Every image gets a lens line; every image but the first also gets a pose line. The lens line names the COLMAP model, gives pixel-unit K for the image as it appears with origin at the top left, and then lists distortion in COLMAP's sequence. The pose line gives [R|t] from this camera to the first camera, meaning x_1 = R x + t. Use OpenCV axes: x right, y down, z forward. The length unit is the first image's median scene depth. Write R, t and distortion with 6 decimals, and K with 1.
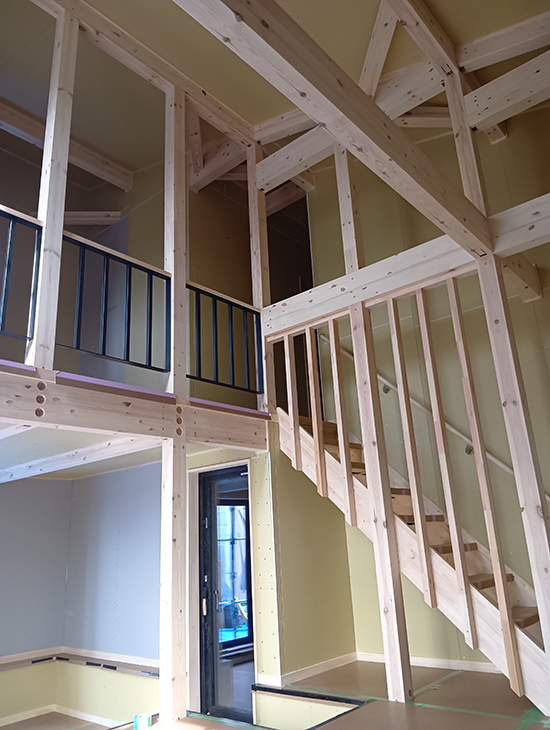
lens RADIAL K [[552.3, 0, 276.3], [0, 552.3, 366.9], [0, 0, 1]] dist [0.068550, -0.112777]
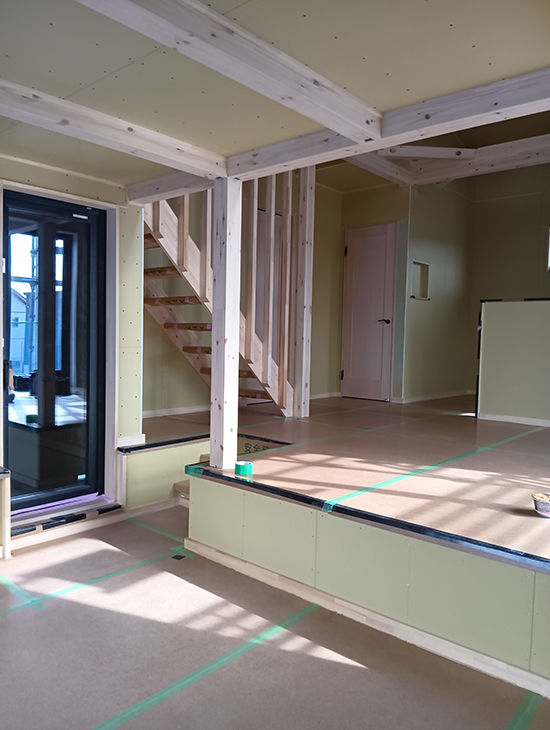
lens RADIAL K [[552.3, 0, 276.3], [0, 552.3, 366.9], [0, 0, 1]] dist [0.068550, -0.112777]
pose [[0.028614, 0.001430, 0.999590, -0.946235], [-0.331511, 0.943416, 0.008140, 0.339870], [-0.943017, -0.331608, 0.027469, 0.760143]]
